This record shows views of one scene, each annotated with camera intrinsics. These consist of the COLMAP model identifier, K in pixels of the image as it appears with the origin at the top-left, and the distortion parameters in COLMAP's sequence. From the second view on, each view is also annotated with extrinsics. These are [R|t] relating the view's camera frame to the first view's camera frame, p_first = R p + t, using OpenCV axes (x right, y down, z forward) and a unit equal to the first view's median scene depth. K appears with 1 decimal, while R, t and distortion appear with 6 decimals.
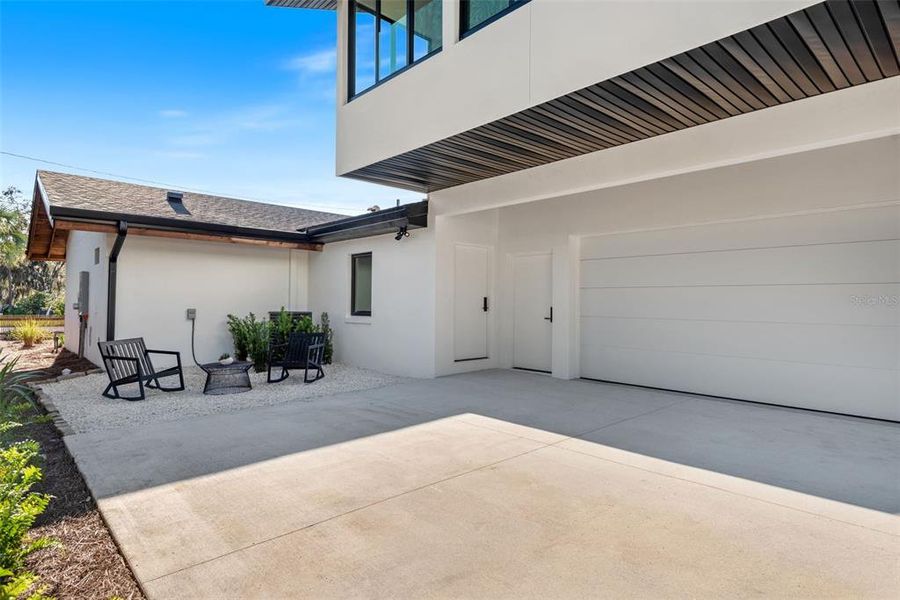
lens RADIAL K [[490.0, 0, 443.6], [0, 490.0, 303.2], [0, 0, 1]] dist [0.026726, -0.006631]
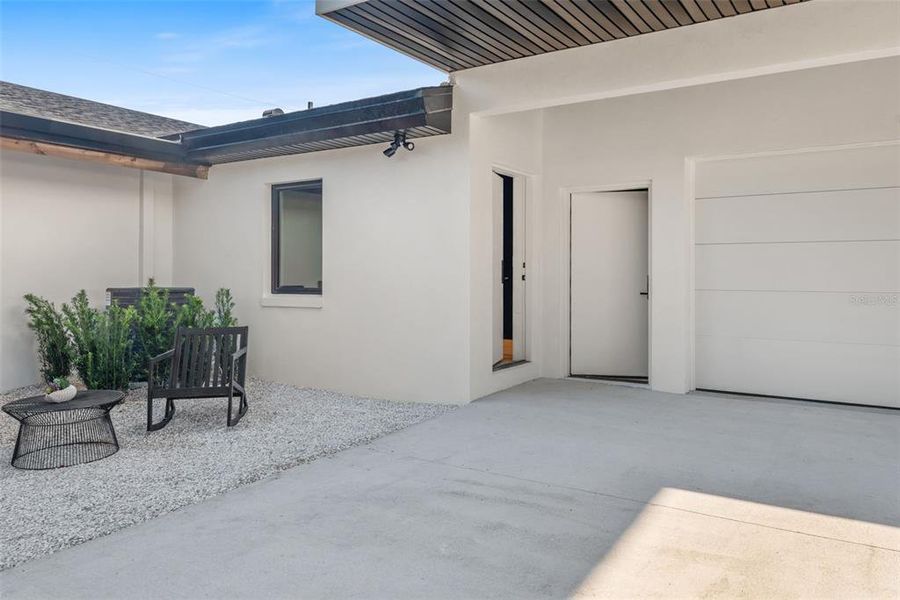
lens RADIAL K [[676.7, 0, 454.3], [0, 676.7, 294.9], [0, 0, 1]] dist [0.050291, -0.002444]
pose [[0.974026, -0.014569, 0.225966, -0.172587], [0.005912, 0.999224, 0.038941, -0.002497], [-0.226358, -0.036594, 0.973357, 0.206724]]
